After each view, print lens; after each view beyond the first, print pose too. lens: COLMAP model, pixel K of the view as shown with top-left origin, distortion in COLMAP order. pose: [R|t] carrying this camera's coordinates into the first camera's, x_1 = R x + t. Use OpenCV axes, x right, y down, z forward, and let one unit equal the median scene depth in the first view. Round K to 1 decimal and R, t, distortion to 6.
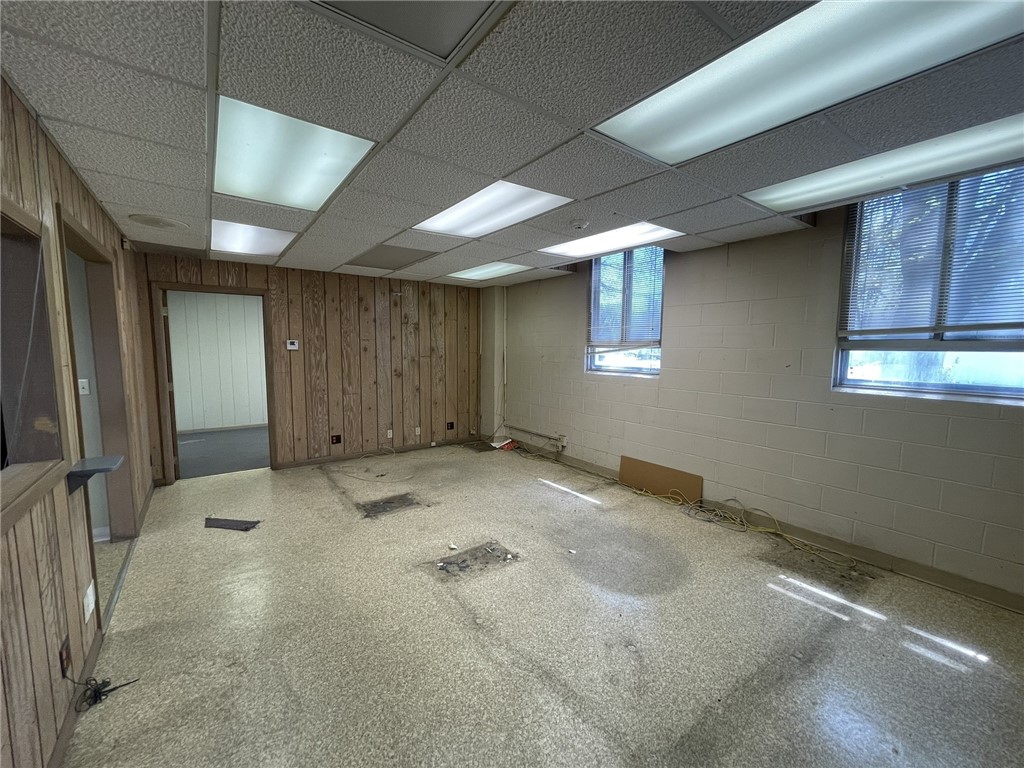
lens RADIAL K [[411.1, 0, 510.6], [0, 411.1, 385.1], [0, 0, 1]] dist [-0.001364, -0.000012]
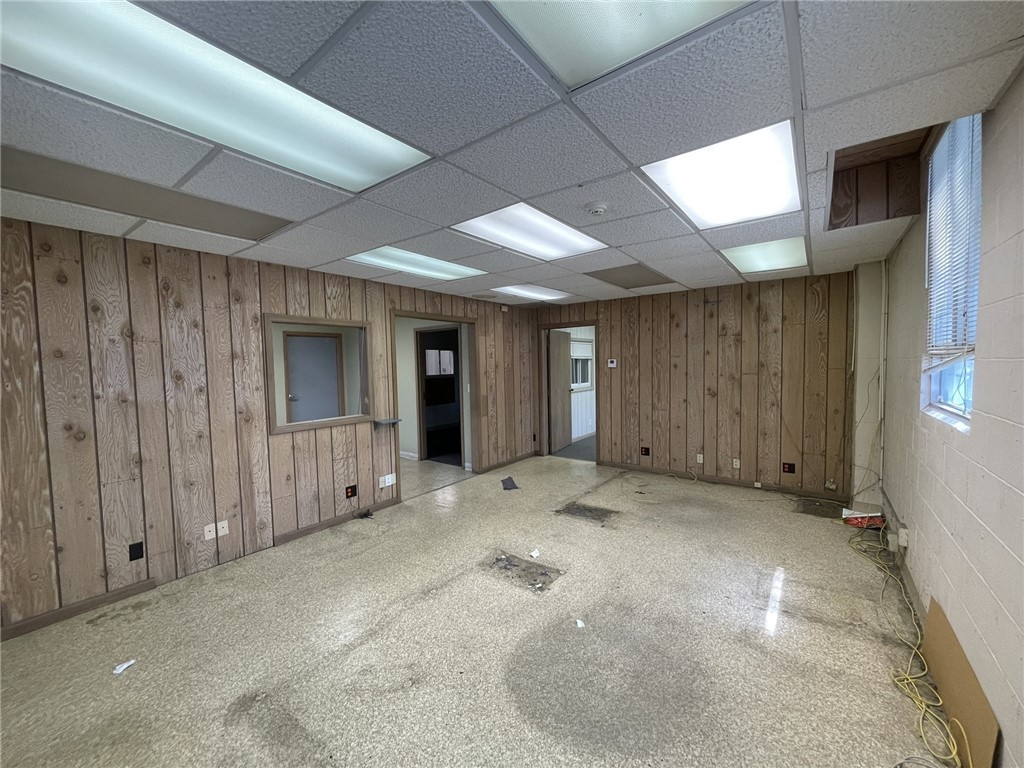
lens RADIAL K [[411.1, 0, 510.6], [0, 411.1, 385.1], [0, 0, 1]] dist [-0.001364, -0.000012]
pose [[0.283946, 0.034486, -0.958220, 0.521964], [-0.069362, 0.997474, 0.015345, -0.032473], [0.956328, 0.062107, 0.285620, 0.382363]]
